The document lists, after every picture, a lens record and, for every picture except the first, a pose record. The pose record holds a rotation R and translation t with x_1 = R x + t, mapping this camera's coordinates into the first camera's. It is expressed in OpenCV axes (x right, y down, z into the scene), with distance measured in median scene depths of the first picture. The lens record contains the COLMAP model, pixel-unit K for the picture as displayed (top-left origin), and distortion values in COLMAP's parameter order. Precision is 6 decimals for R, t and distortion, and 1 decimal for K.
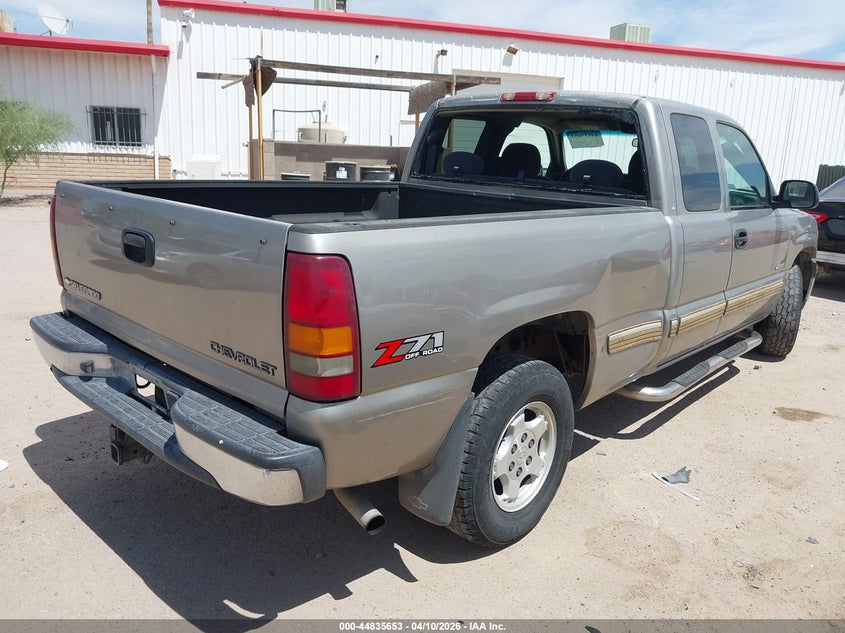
lens RADIAL K [[662.4, 0, 422.5], [0, 662.4, 316.5], [0, 0, 1]] dist [0.000303, 0.000881]
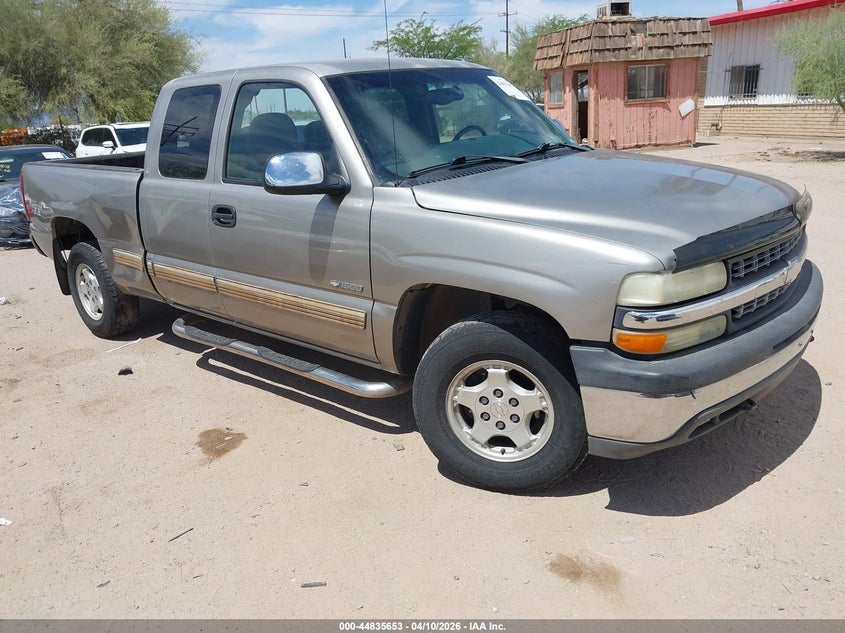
lens RADIAL K [[662.4, 0, 422.5], [0, 662.4, 316.5], [0, 0, 1]] dist [0.000303, 0.000881]
pose [[0.041274, 0.268623, -0.962361, 1.383385], [-0.203967, 0.945164, 0.255075, -0.270336], [0.978107, 0.185762, 0.093801, 1.192139]]
